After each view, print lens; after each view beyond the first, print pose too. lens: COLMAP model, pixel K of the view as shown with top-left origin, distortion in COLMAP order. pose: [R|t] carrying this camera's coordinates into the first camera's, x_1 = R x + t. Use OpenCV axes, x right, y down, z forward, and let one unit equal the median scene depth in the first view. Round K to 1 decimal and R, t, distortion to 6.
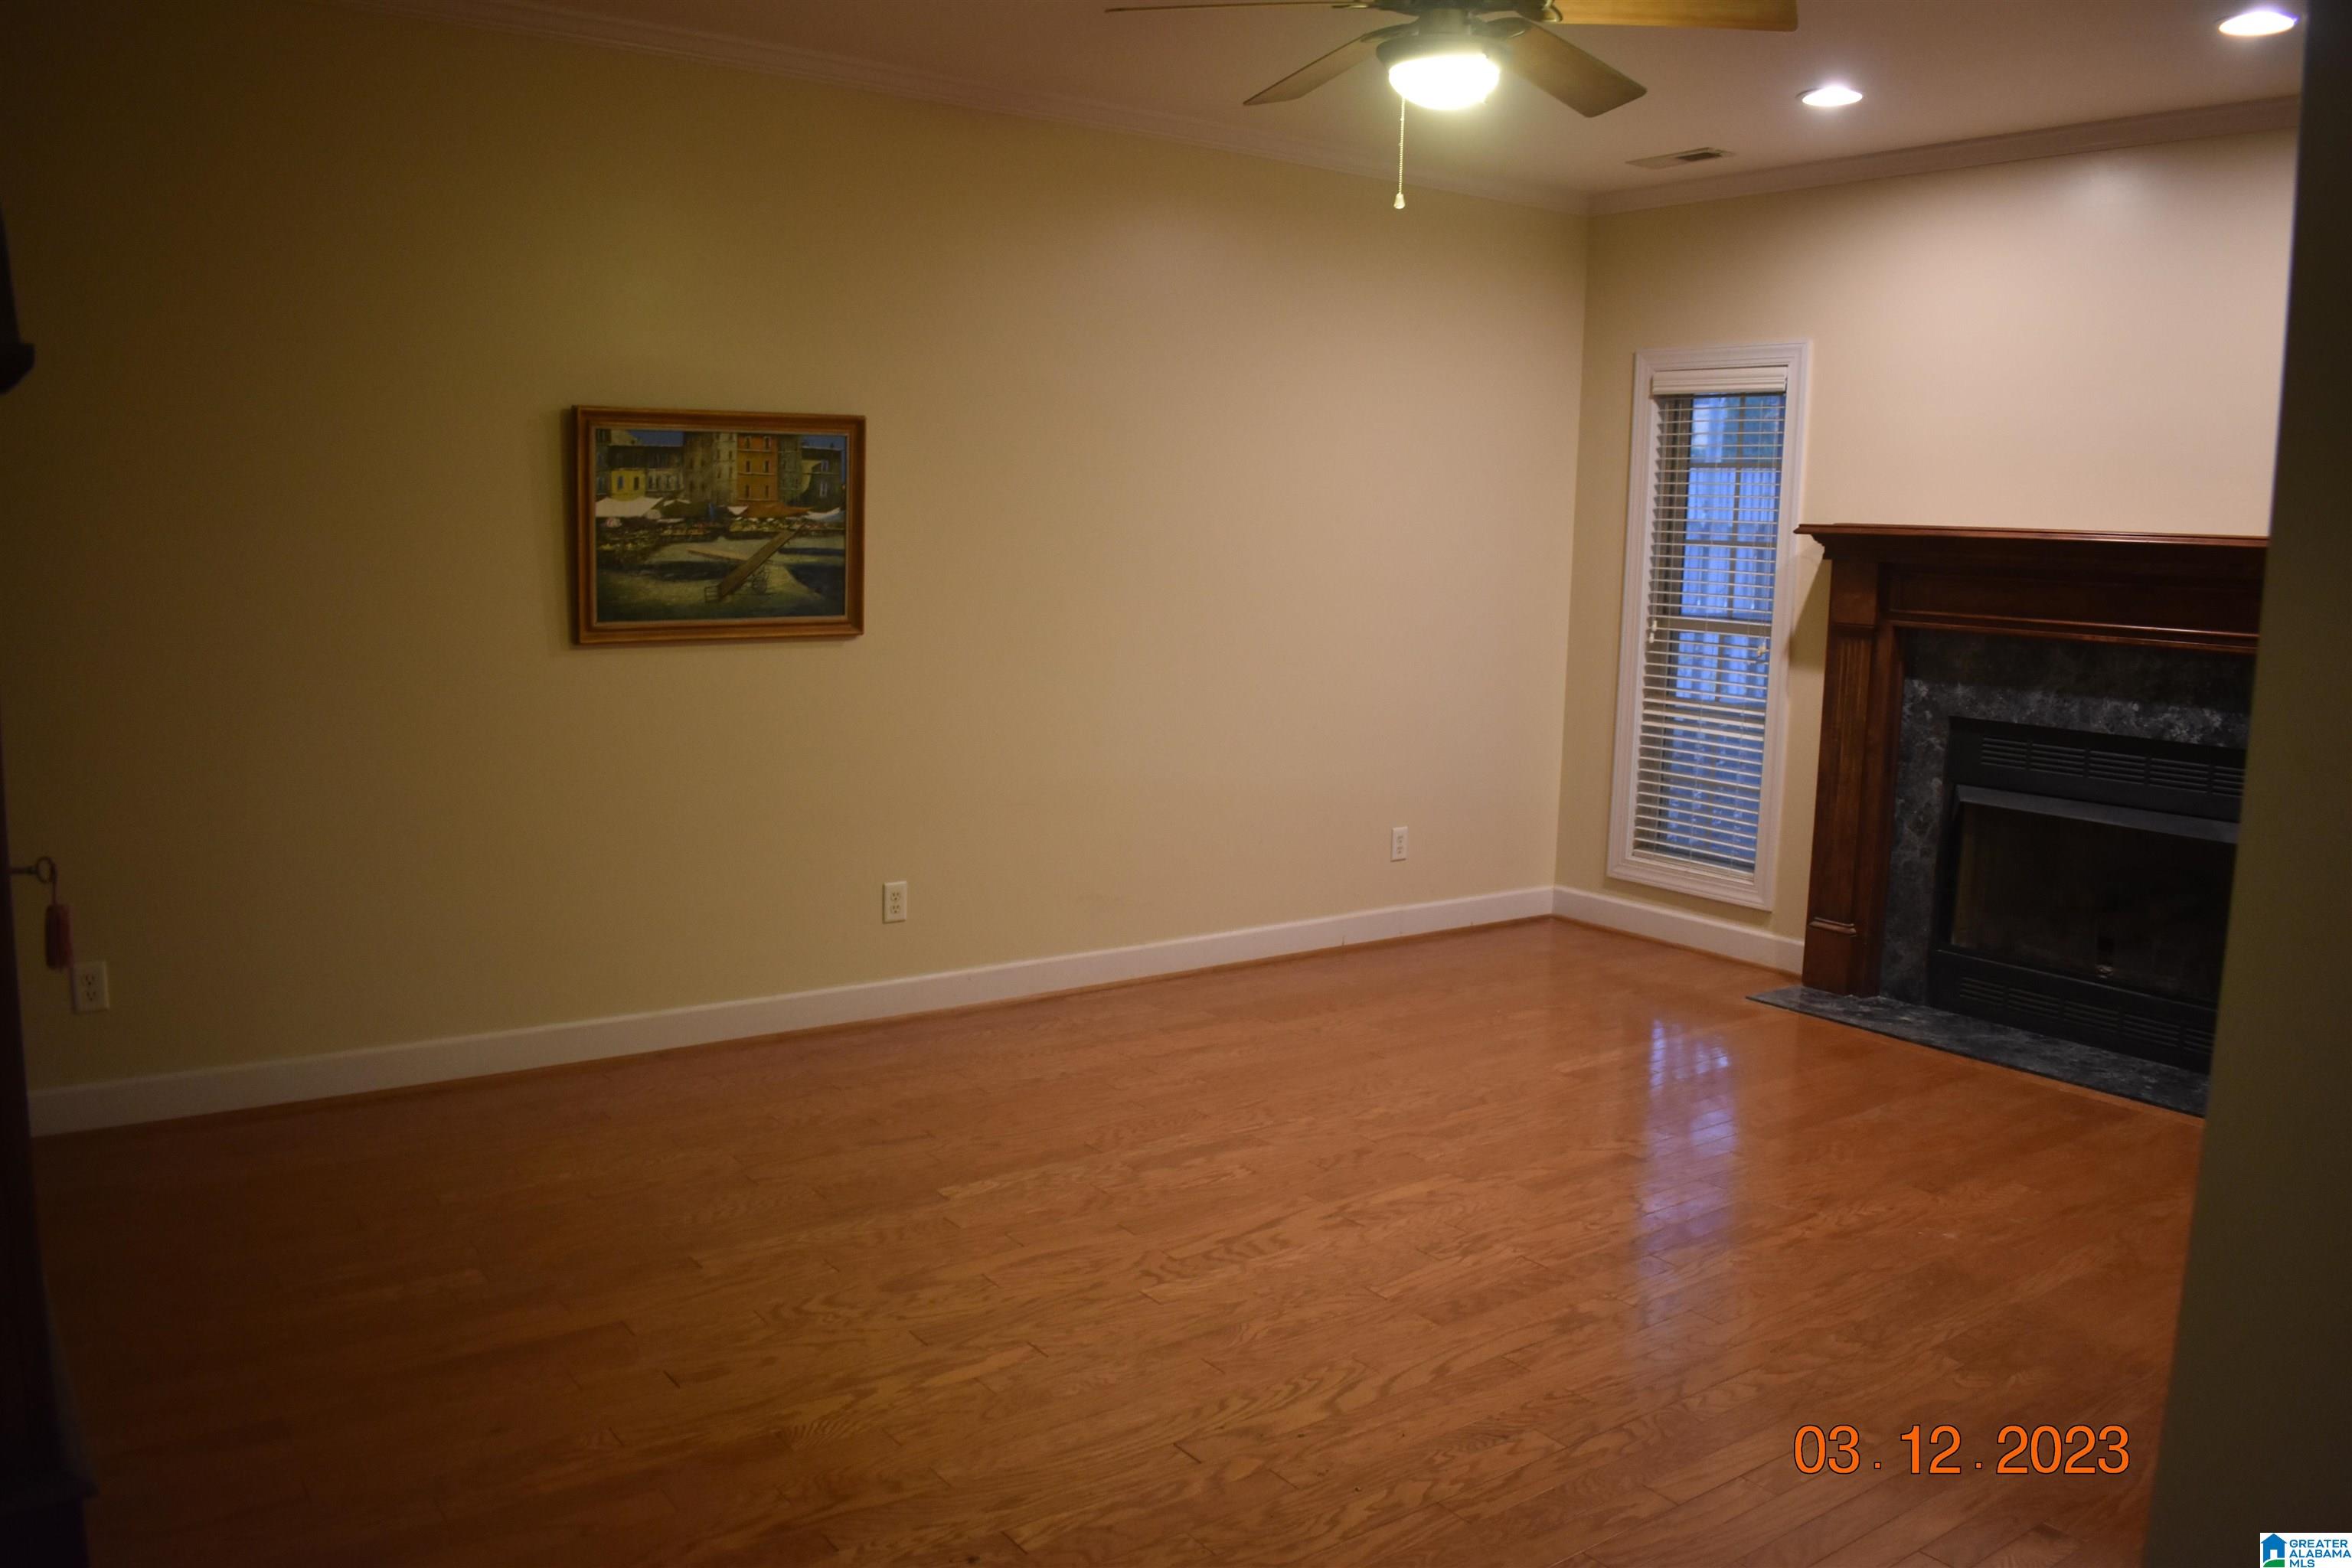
lens RADIAL K [[1835.1, 0, 1182.1], [0, 1835.1, 779.2], [0, 0, 1]] dist [-0.086749, -0.001295]
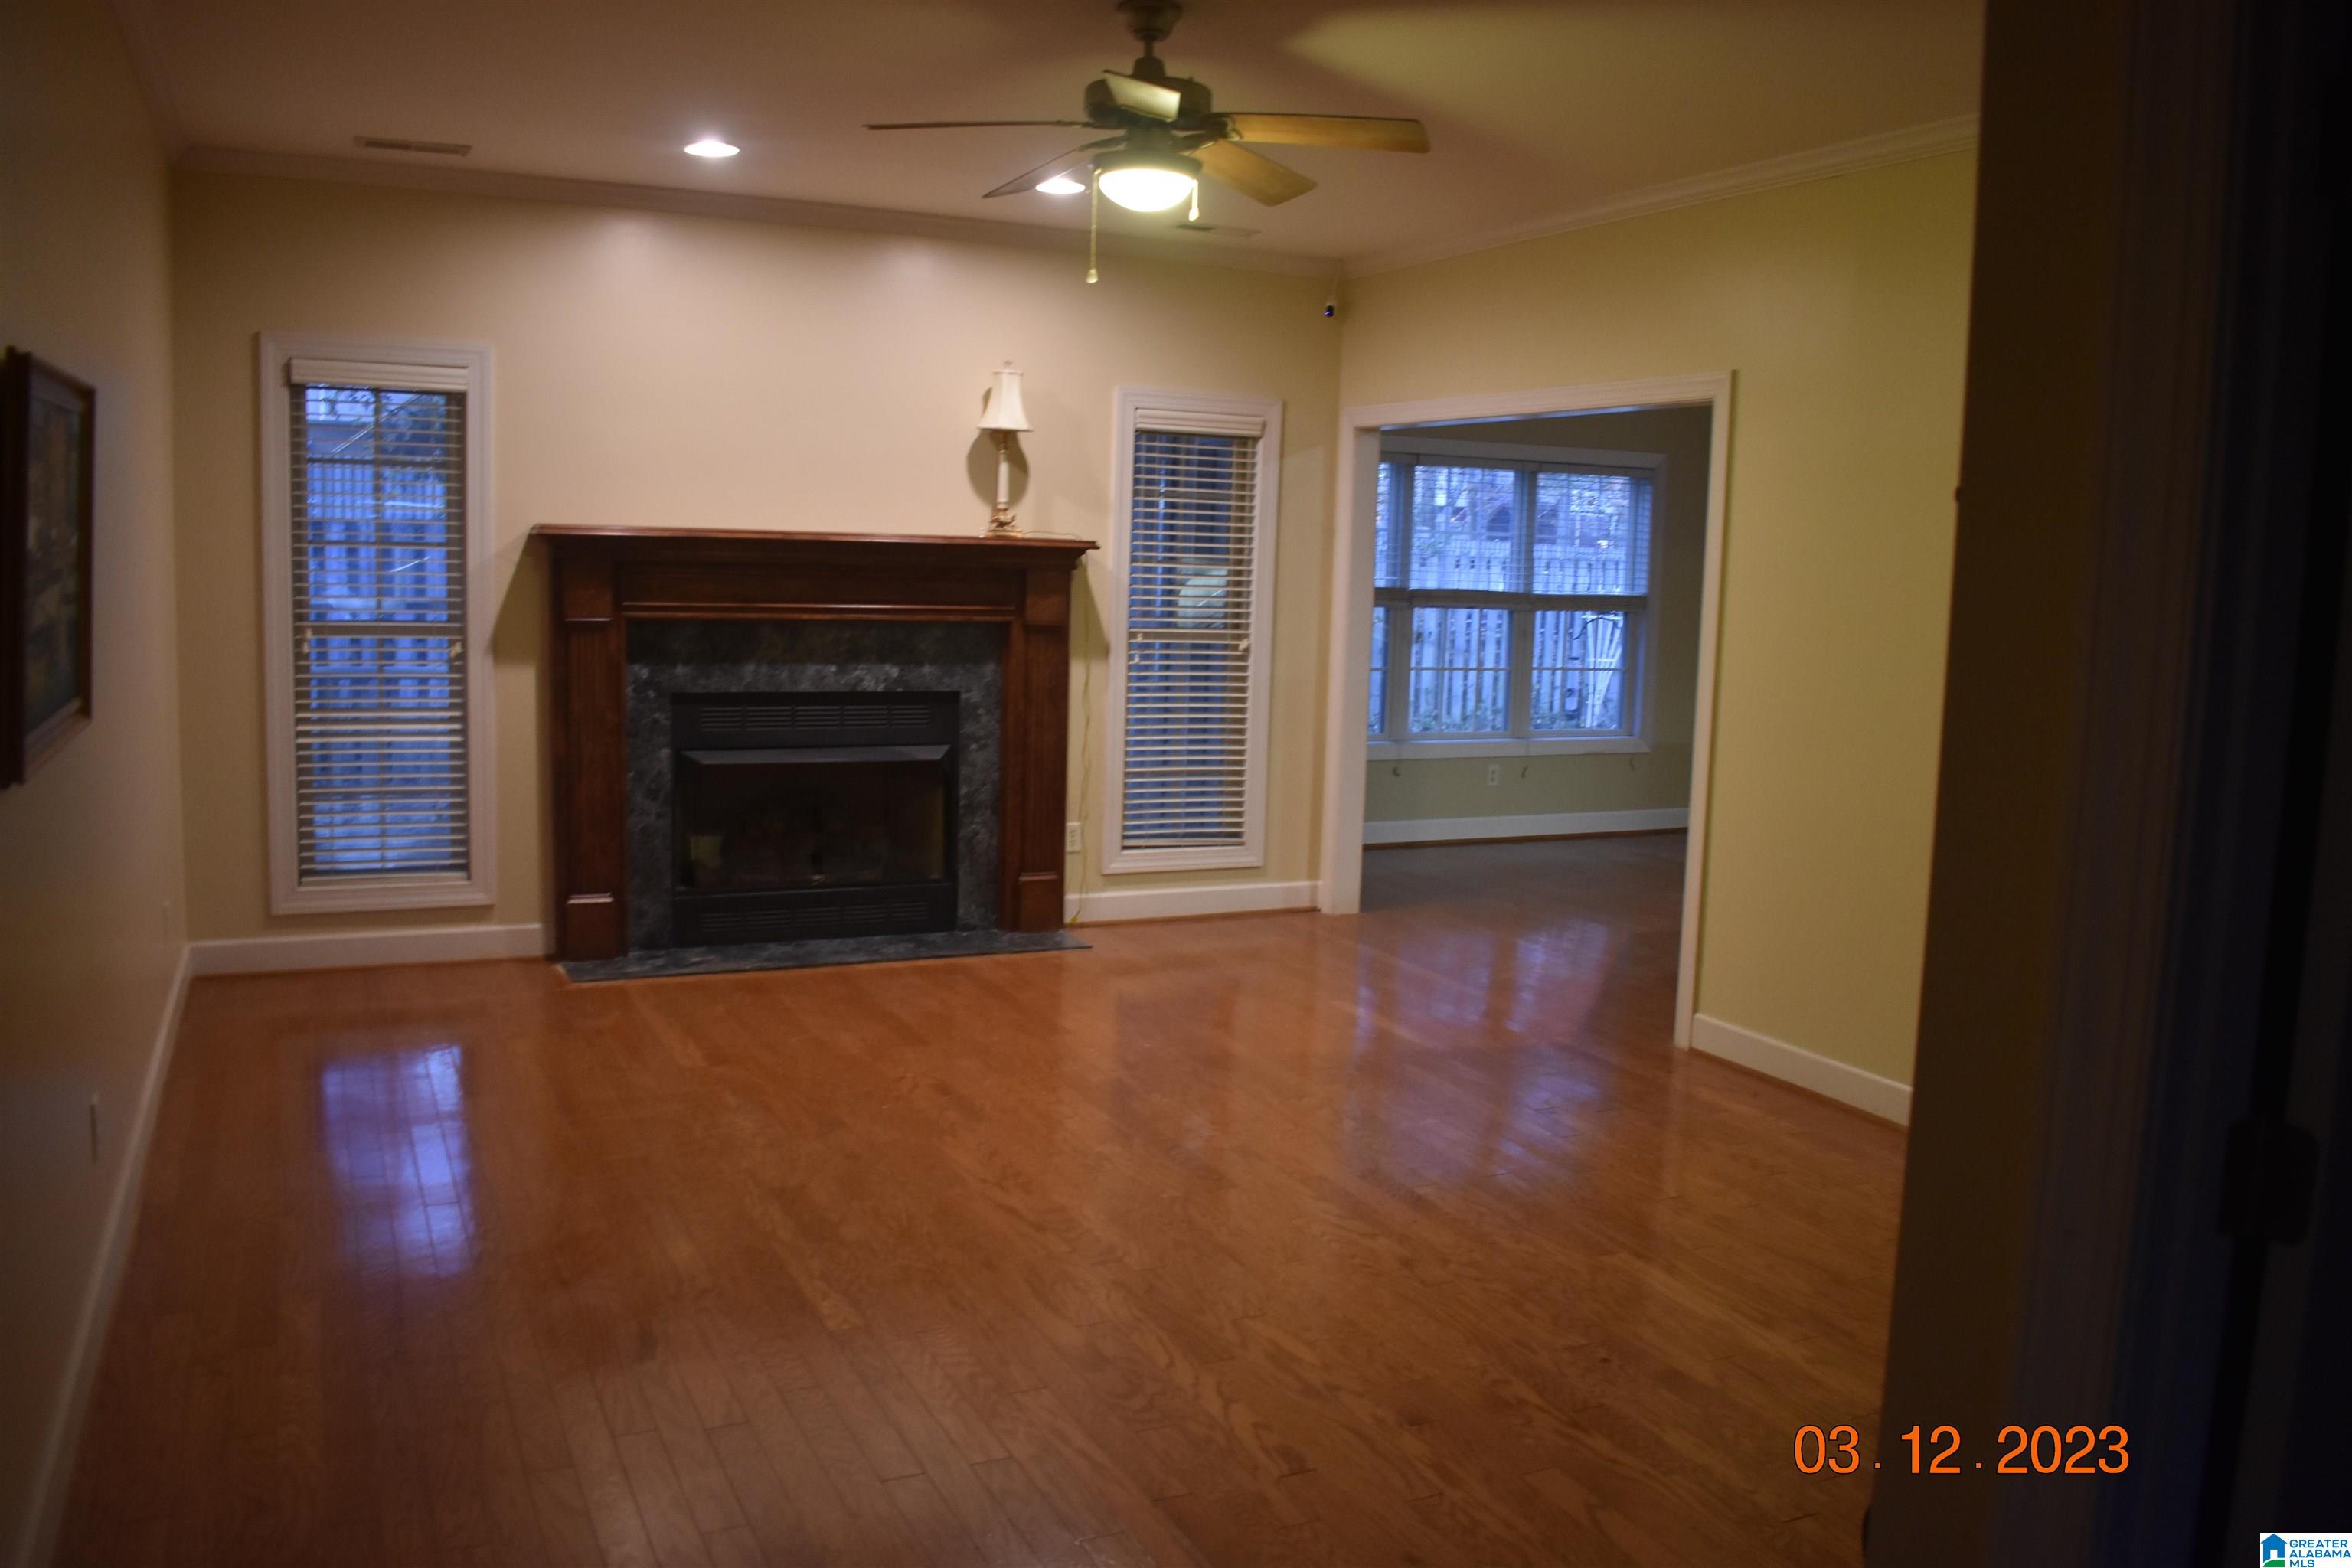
lens RADIAL K [[1835.1, 0, 1181.8], [0, 1835.1, 785.3], [0, 0, 1]] dist [-0.086749, -0.001295]
pose [[0.189672, -0.143993, 0.971231, -0.652063], [0.110846, 0.986004, 0.124536, -0.086322], [-0.975570, 0.084036, 0.202978, 0.460749]]
